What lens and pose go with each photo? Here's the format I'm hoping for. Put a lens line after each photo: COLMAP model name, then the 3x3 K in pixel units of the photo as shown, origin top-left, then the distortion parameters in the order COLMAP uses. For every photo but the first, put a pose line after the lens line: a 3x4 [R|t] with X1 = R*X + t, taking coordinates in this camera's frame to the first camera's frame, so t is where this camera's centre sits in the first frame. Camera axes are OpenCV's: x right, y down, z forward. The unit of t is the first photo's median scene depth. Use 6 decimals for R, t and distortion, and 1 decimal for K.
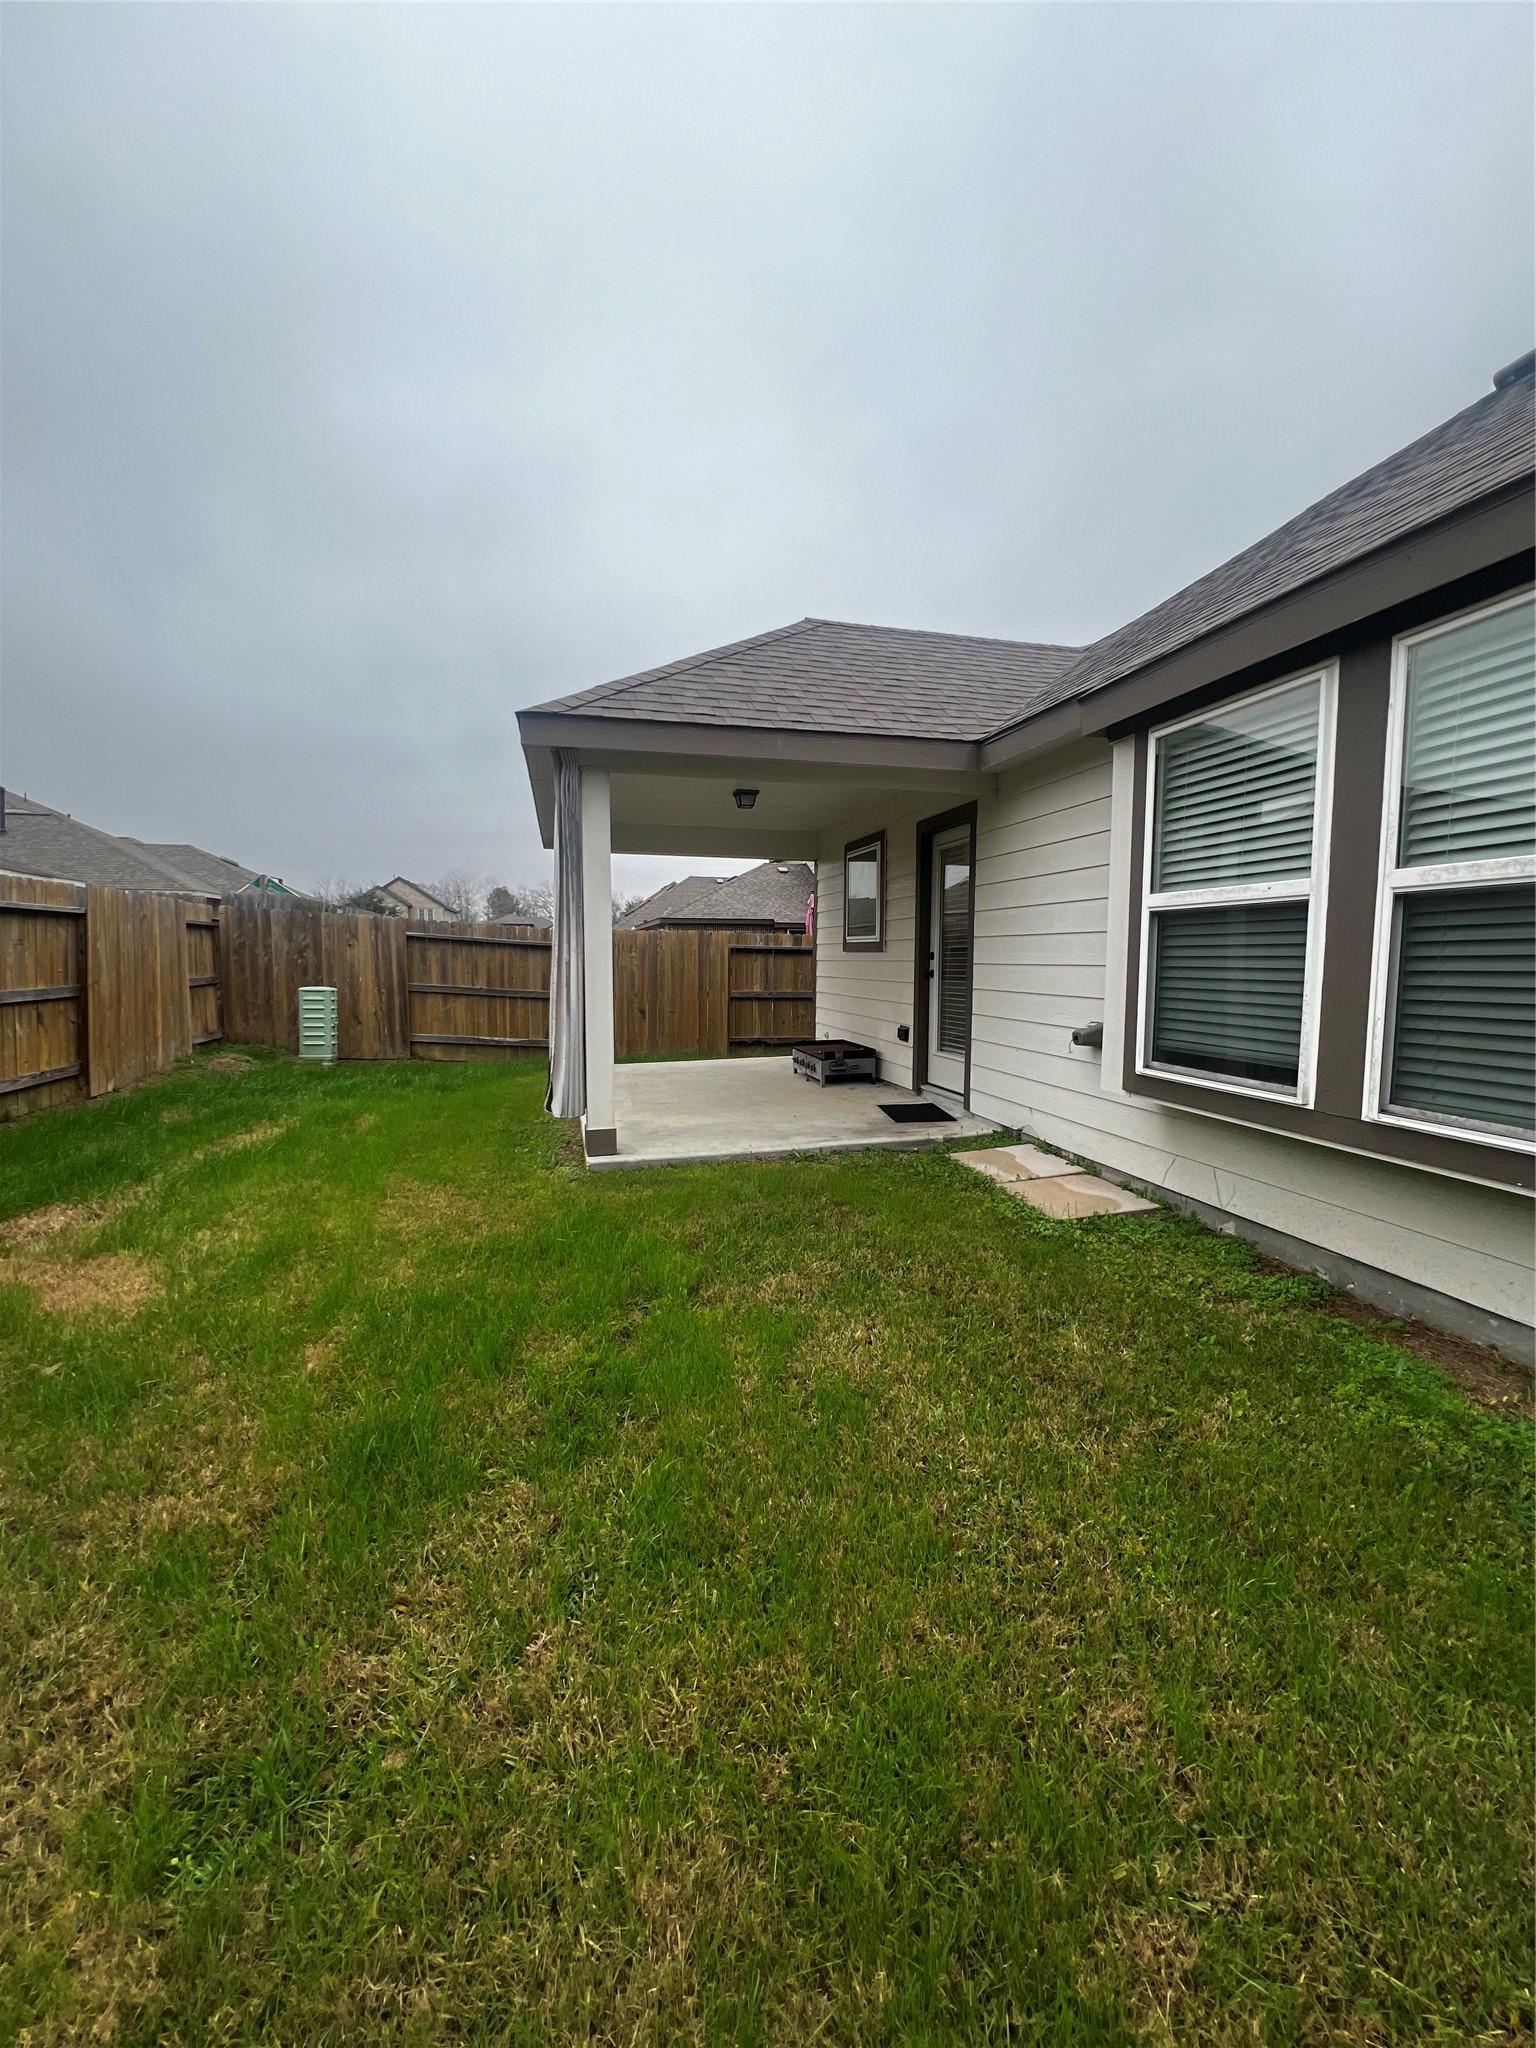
lens RADIAL K [[825.4, 0, 768.0], [0, 825.4, 1024.0], [0, 0, 1]] dist [0.000033, -0.000001]
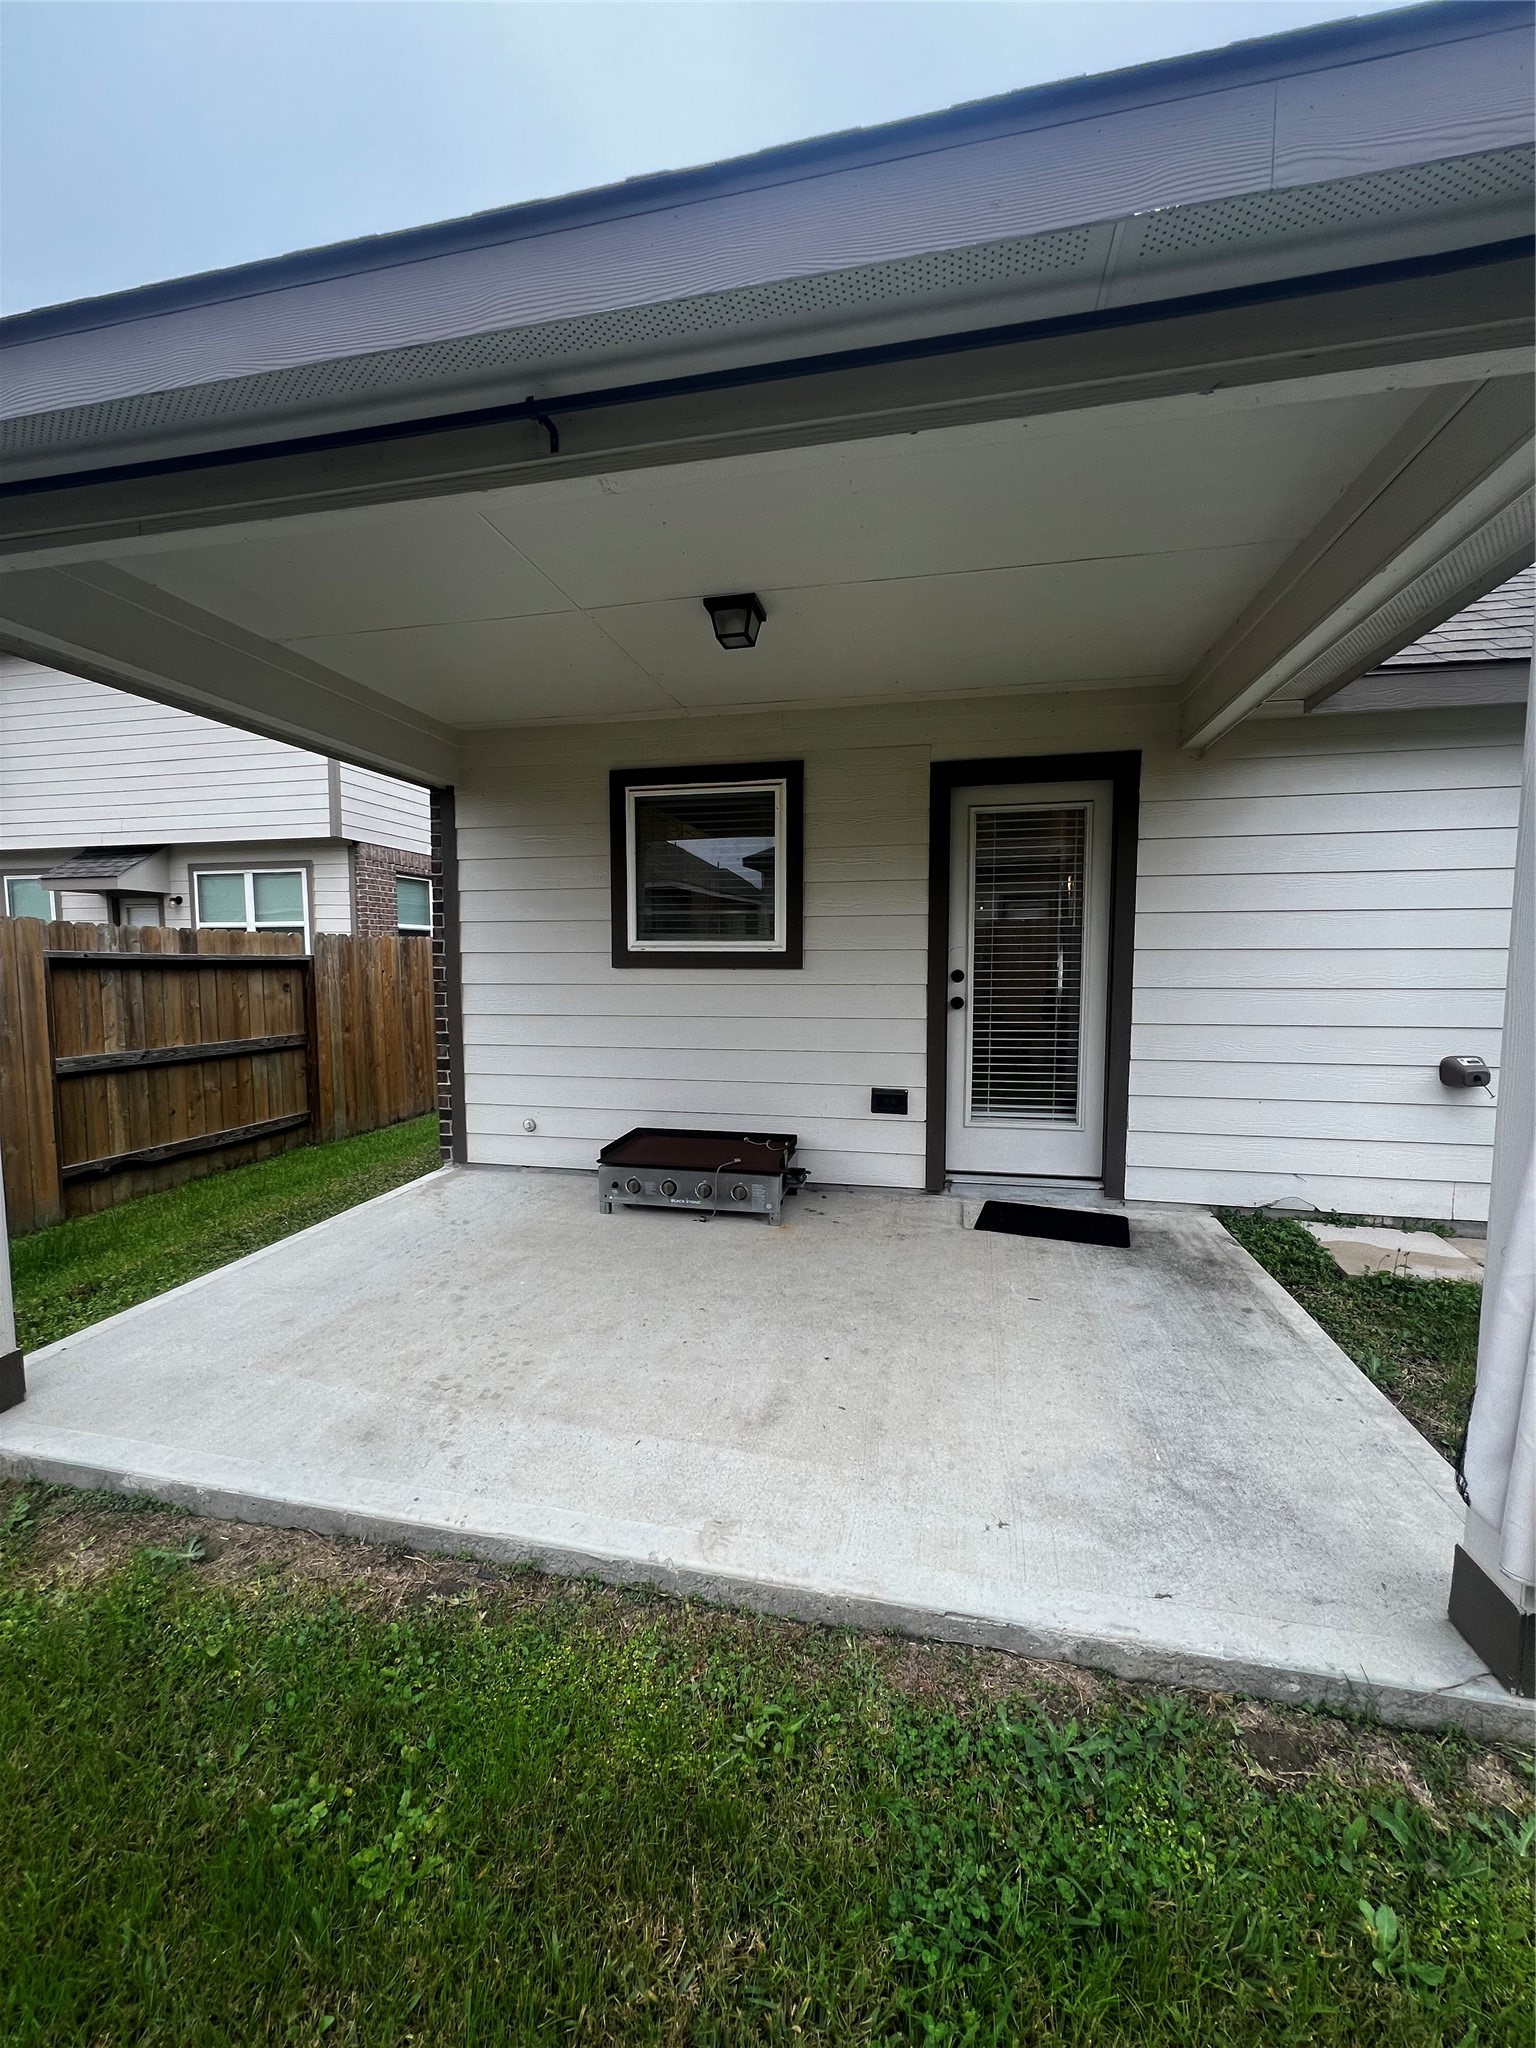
lens RADIAL K [[811.8, 0, 768.0], [0, 811.8, 1024.0], [0, 0, 1]] dist [0.000306, 0.000003]
pose [[0.447008, -0.081264, 0.890831, -0.396584], [0.078509, 0.995586, 0.051425, -0.080836], [-0.891078, 0.046951, 0.451415, 0.764963]]
